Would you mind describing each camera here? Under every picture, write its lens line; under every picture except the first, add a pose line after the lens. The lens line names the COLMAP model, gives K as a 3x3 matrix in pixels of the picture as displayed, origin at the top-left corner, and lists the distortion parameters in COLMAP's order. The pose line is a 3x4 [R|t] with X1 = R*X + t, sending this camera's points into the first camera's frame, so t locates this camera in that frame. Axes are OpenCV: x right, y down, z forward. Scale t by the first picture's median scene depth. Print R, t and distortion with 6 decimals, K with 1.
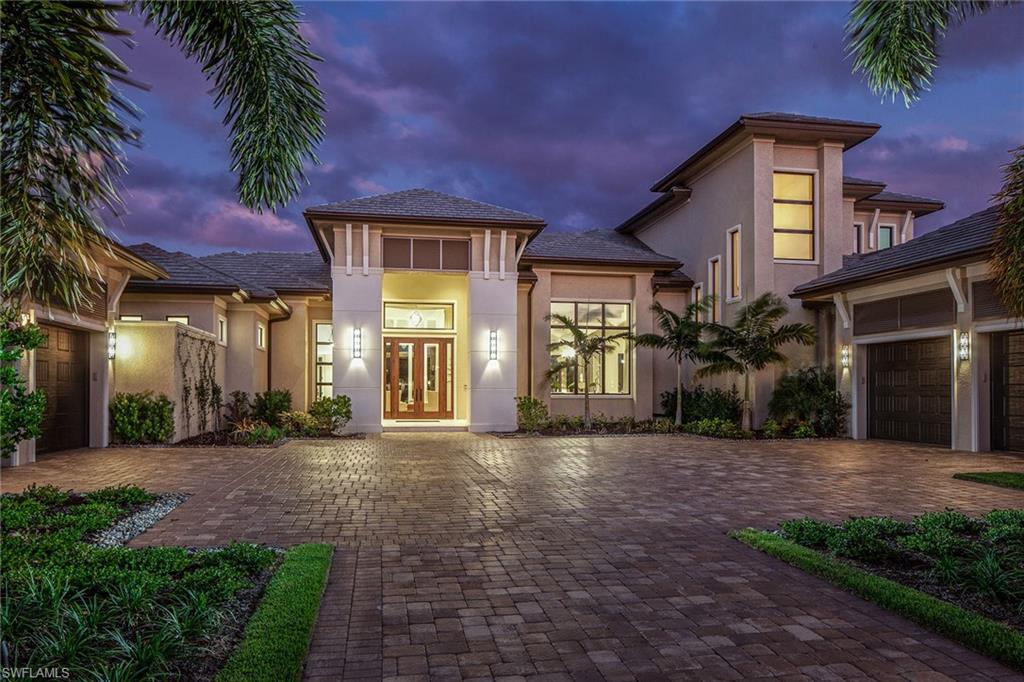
lens RADIAL K [[494.1, 0, 507.4], [0, 494.1, 375.8], [0, 0, 1]] dist [-0.002430, -0.000338]
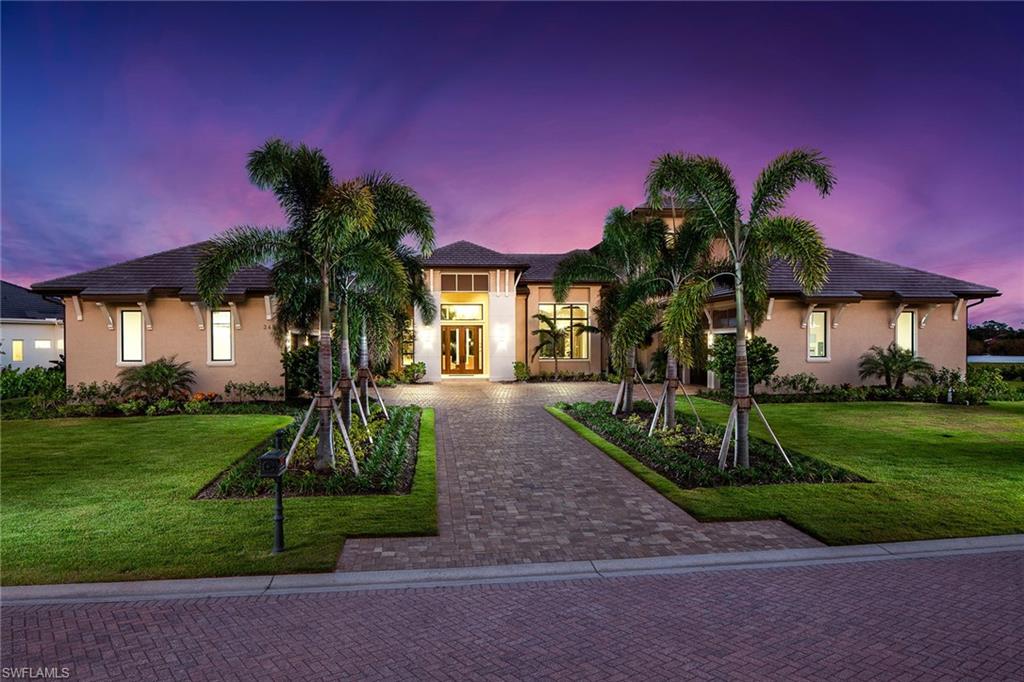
lens RADIAL K [[488.4, 0, 512.0], [0, 488.4, 341.0], [0, 0, 1]] dist [-0.000533, -0.000050]
pose [[0.996075, -0.008176, -0.088138, 0.150174], [0.009910, 0.999766, 0.019251, -0.061305], [0.087960, -0.020049, 0.995922, -0.704355]]
